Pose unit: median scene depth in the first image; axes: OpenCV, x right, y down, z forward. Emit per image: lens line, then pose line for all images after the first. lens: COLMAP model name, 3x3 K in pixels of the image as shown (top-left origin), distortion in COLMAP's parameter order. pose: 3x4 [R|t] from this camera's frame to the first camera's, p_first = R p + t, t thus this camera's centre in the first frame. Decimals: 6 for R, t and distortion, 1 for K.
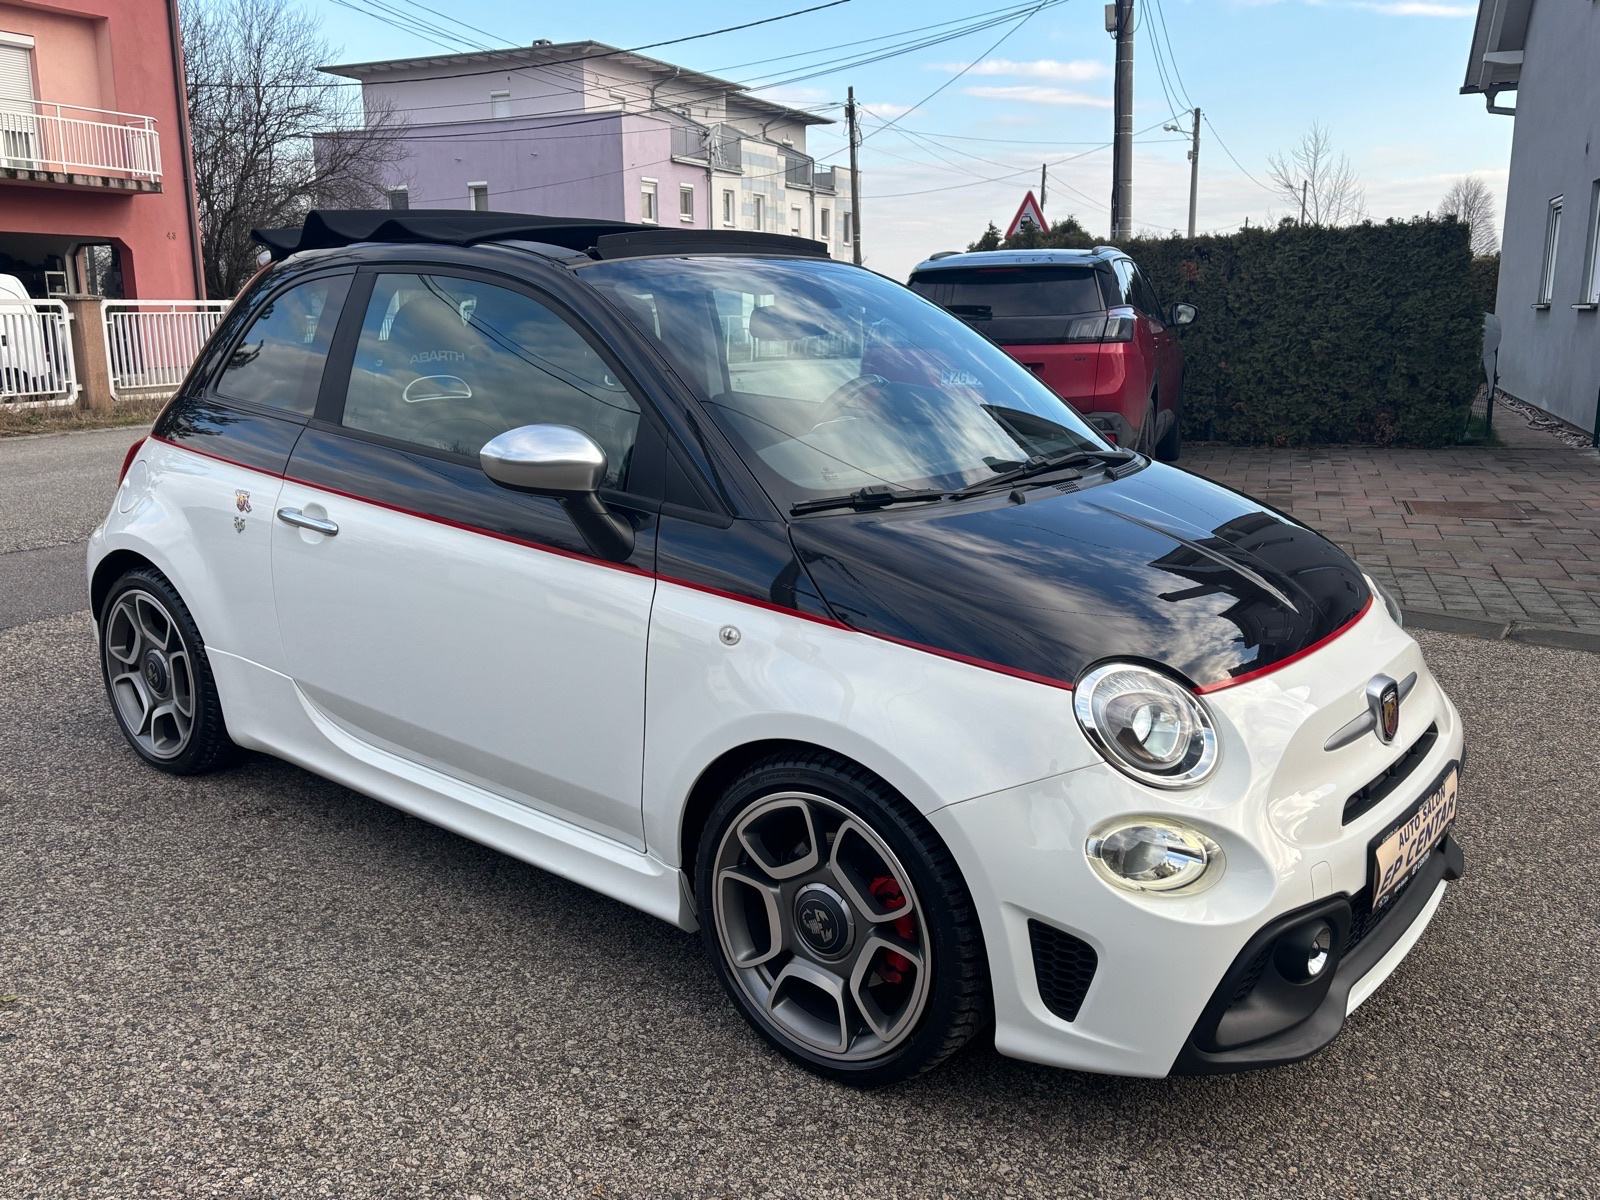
lens RADIAL K [[1358.3, 0, 832.9], [0, 1358.3, 576.4], [0, 0, 1]] dist [0.020045, 0.012540]
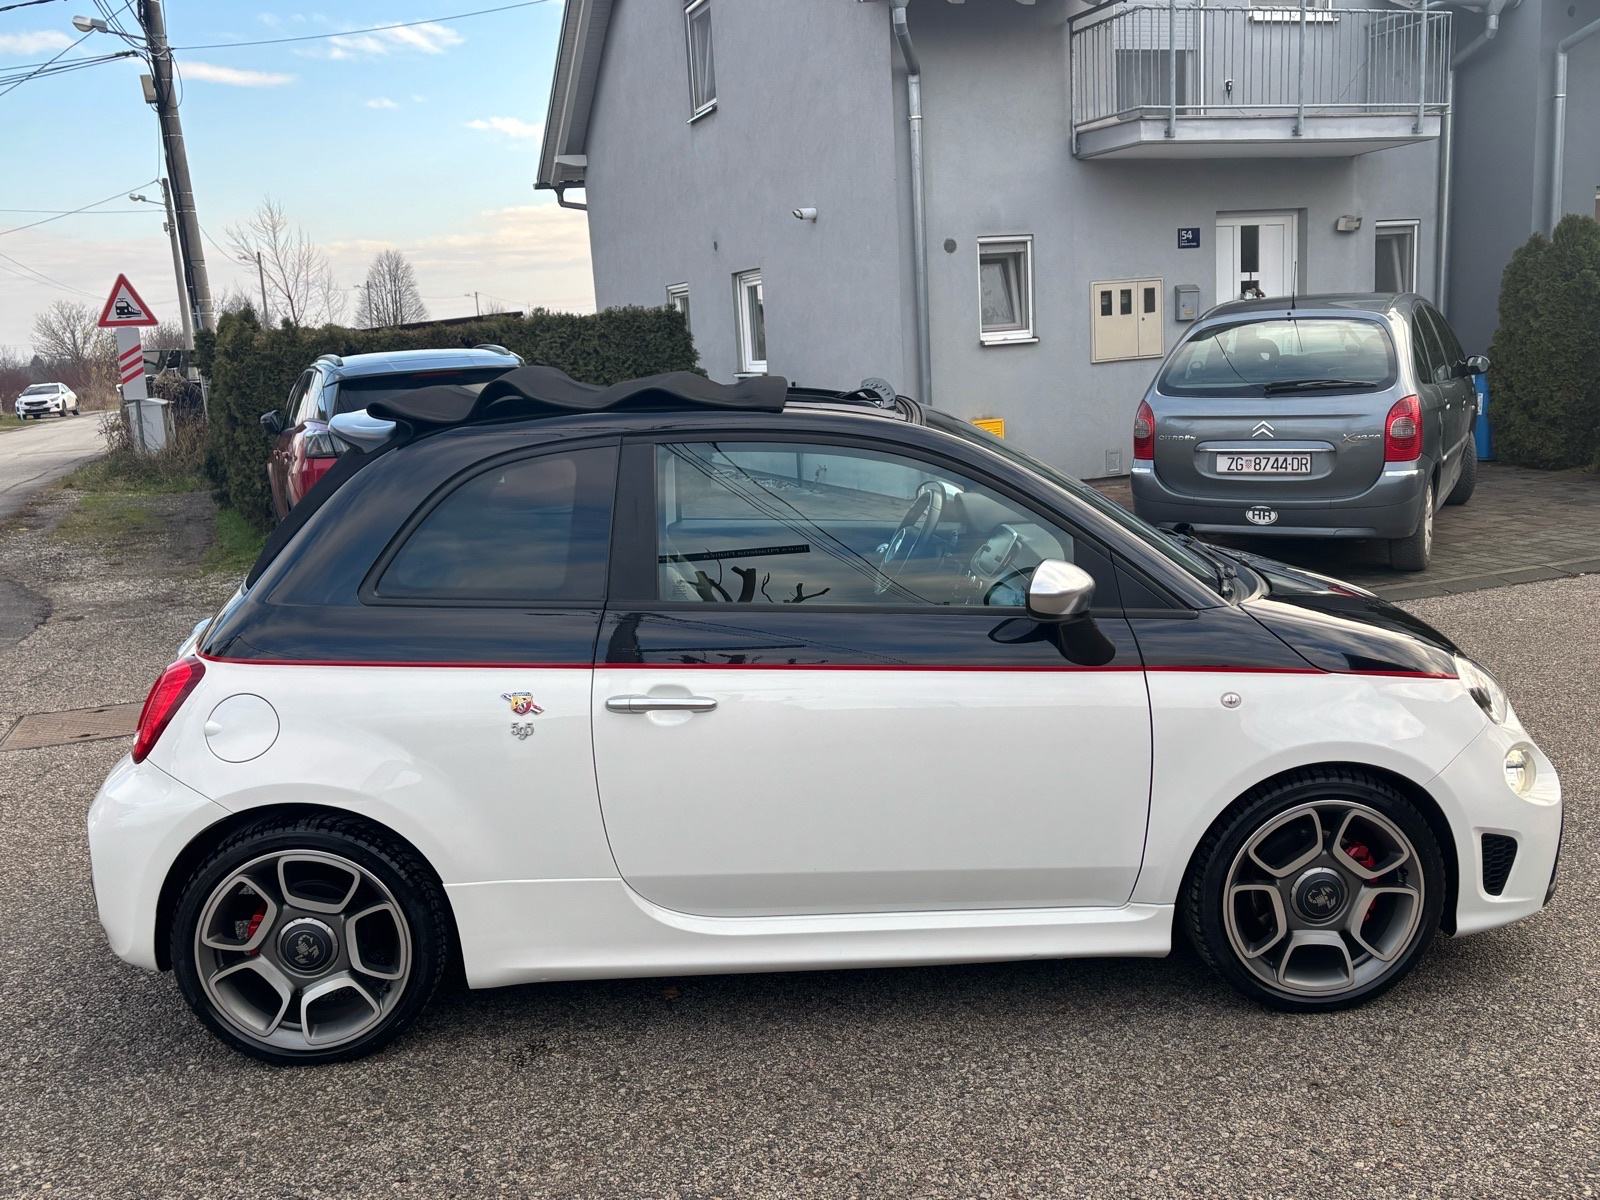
lens RADIAL K [[1358.3, 0, 832.9], [0, 1358.3, 576.4], [0, 0, 1]] dist [0.020045, 0.012540]
pose [[0.751296, -0.149448, 0.642822, -0.775380], [0.180472, 0.983421, 0.017707, -0.107586], [-0.634811, 0.102708, 0.765811, 0.161996]]
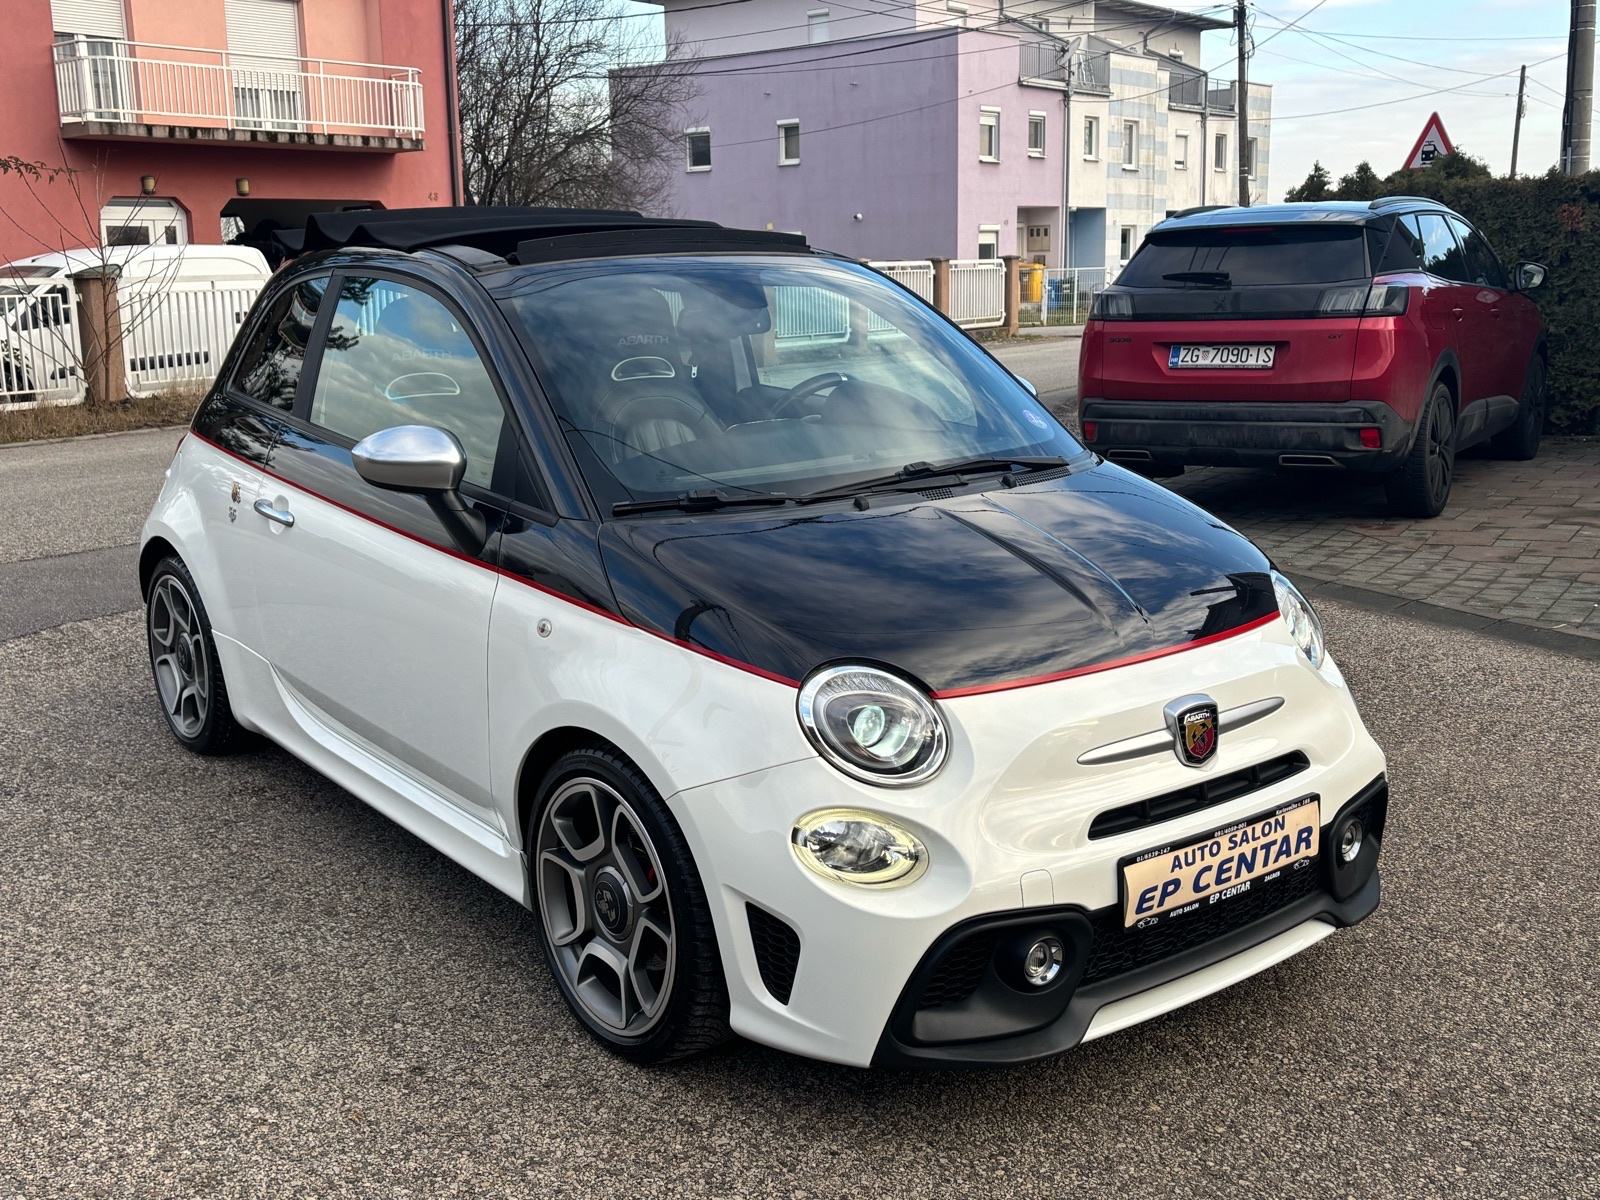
lens RADIAL K [[1690.1, 0, 827.9], [0, 1690.1, 566.3], [0, 0, 1]] dist [0.015448, 0.014109]
pose [[0.971380, 0.027821, -0.235896, 0.297835], [-0.031613, 0.999424, -0.012309, 0.003450], [0.235418, 0.019414, 0.971700, -0.151832]]
